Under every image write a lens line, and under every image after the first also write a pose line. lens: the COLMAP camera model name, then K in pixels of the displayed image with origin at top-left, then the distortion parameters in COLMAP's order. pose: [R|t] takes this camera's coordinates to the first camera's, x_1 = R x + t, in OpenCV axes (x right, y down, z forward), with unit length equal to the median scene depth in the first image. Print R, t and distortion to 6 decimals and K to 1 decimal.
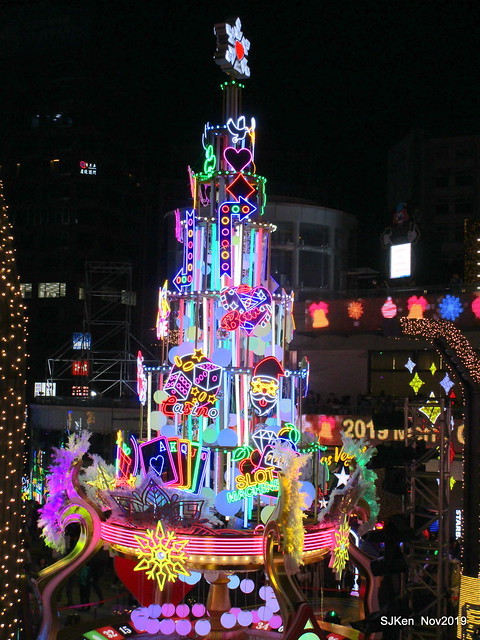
lens RADIAL K [[986.3, 0, 238.9], [0, 986.3, 321.7], [0, 0, 1]] dist [-0.063728, 0.000000]
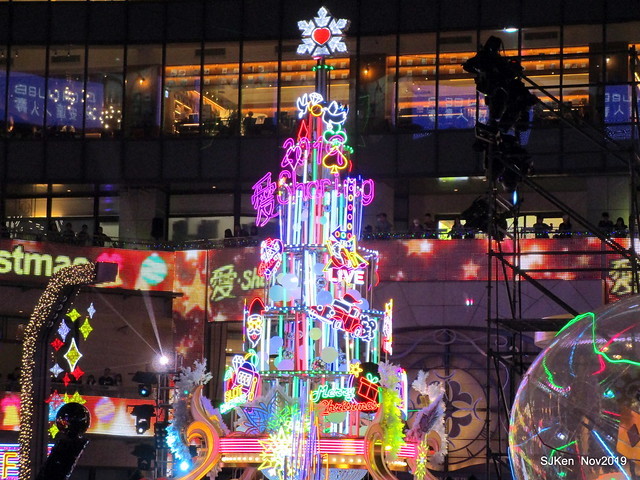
lens RADIAL K [[1871.3, 0, 298.2], [0, 1871.3, 256.4], [0, 0, 1]] dist [0.299881, 0.000000]
pose [[-0.120963, 0.097076, 0.987899, -2.380803], [-0.094139, 0.989599, -0.108770, 0.242711], [-0.988183, -0.106156, -0.110567, 1.381526]]
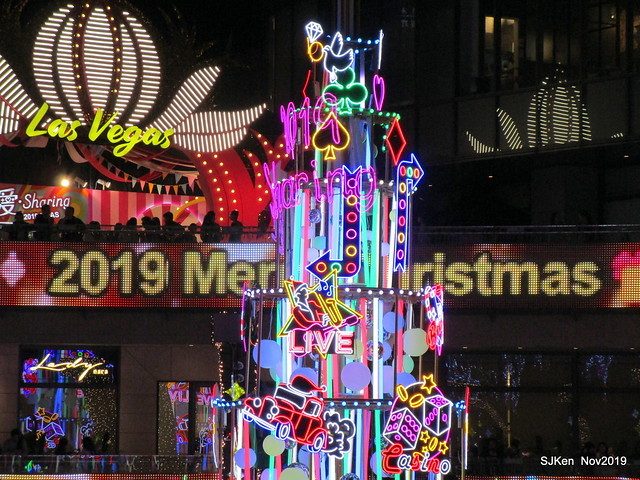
lens RADIAL K [[2343.9, 0, 322.7], [0, 2343.9, 241.8], [0, 0, 1]] dist [0.440128, 0.000000]
pose [[0.557107, 0.049588, 0.828959, -1.467575], [-0.054691, 0.998239, -0.022959, -0.024941], [-0.828638, -0.032546, 0.558838, 0.130668]]
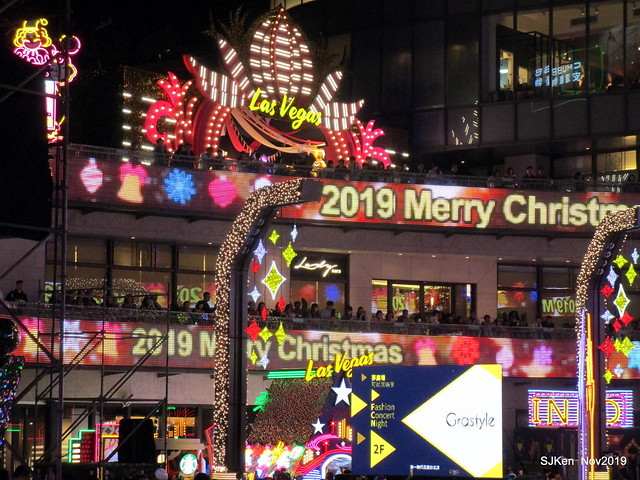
lens RADIAL K [[1803.0, 0, 309.8], [0, 1803.0, 267.0], [0, 0, 1]] dist [0.159016, 0.000000]
pose [[0.251078, 0.068234, 0.965559, -2.308833], [-0.069422, 0.996213, -0.052349, 0.239195], [-0.965474, -0.053887, 0.254864, 1.162784]]
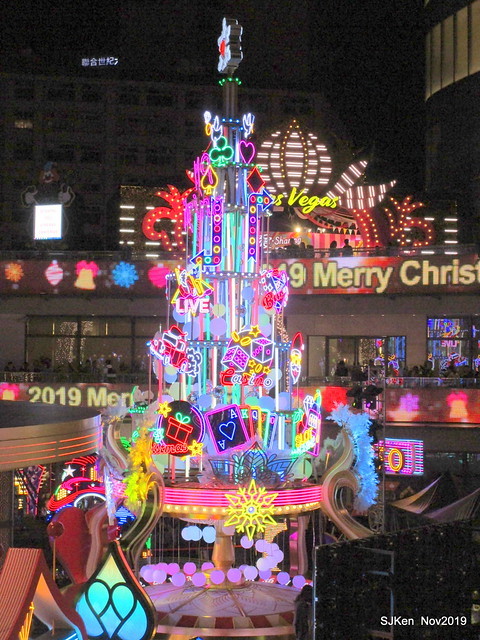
lens RADIAL K [[1145.8, 0, 236.0], [0, 1145.8, 316.0], [0, 0, 1]] dist [-0.043811, 0.000000]
pose [[0.805096, 0.011238, 0.593039, -0.827002], [-0.035139, 0.998968, 0.028774, -0.020016], [-0.592103, -0.044004, 0.804660, -0.034059]]
